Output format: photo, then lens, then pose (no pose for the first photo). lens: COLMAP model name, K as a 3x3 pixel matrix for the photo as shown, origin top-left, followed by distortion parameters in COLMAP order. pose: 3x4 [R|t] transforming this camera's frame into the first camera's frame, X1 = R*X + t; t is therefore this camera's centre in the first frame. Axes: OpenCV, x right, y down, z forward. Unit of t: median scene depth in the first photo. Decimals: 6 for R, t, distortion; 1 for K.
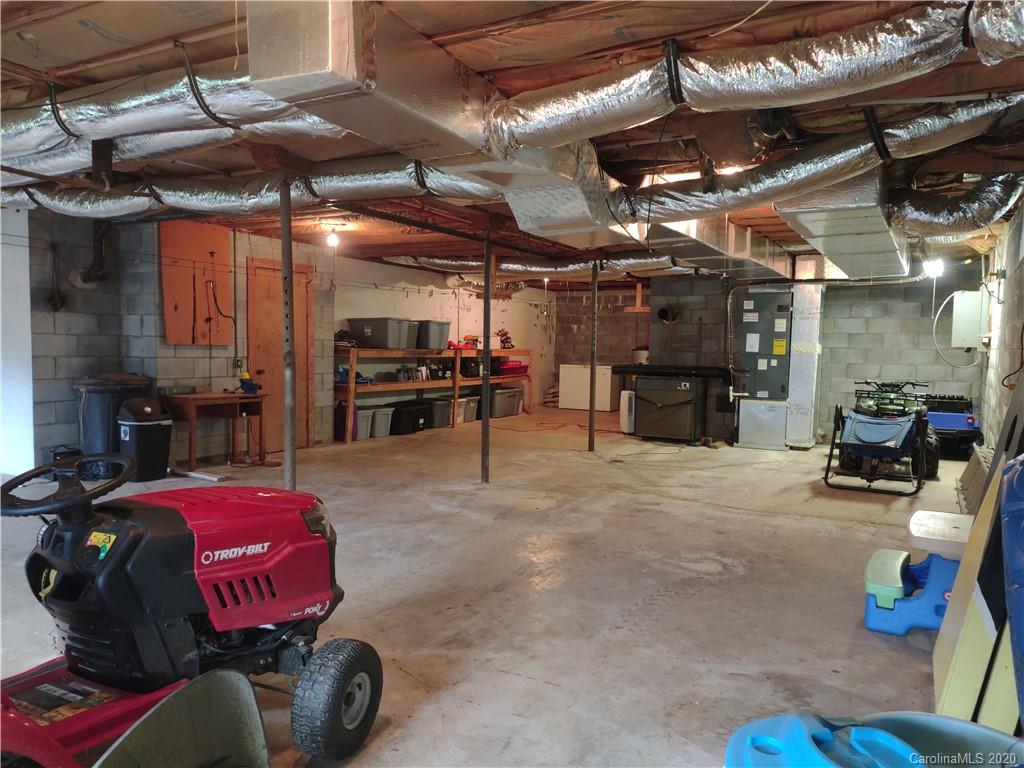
lens RADIAL K [[747.9, 0, 510.1], [0, 747.9, 390.1], [0, 0, 1]] dist [0.087925, -0.063601]
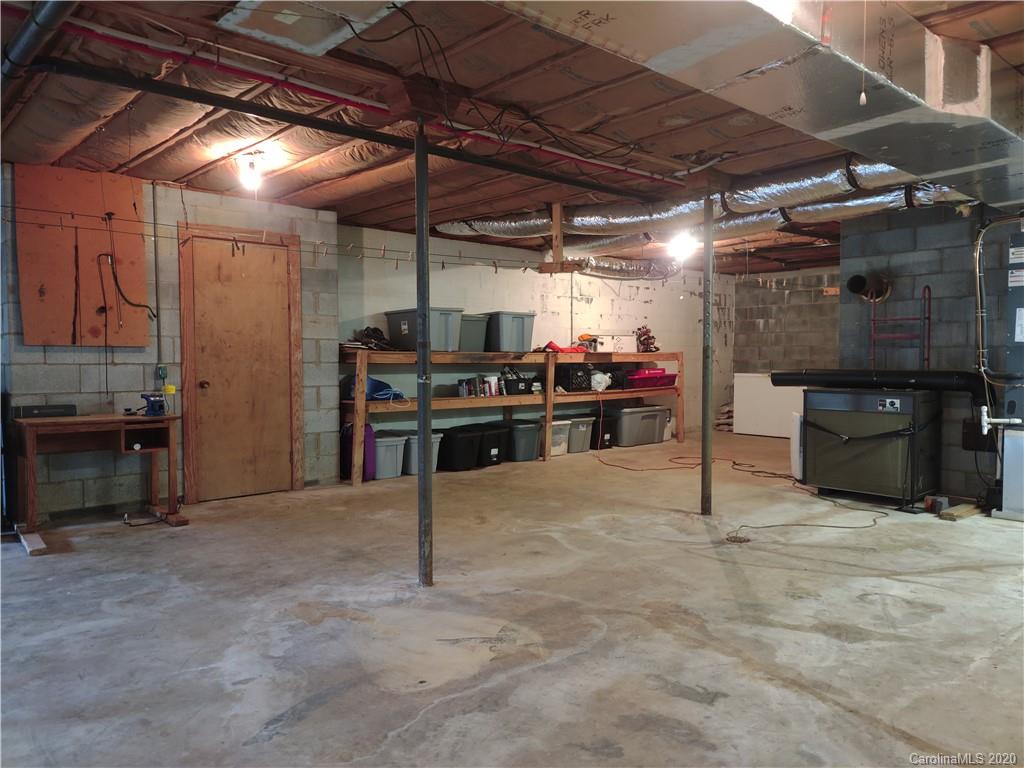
lens RADIAL K [[747.9, 0, 510.1], [0, 747.9, 390.1], [0, 0, 1]] dist [0.087925, -0.063601]
pose [[0.947966, -0.003778, -0.318350, 0.141150], [-0.002383, 0.999817, -0.018962, -0.005047], [0.318364, 0.018735, 0.947784, 0.355011]]
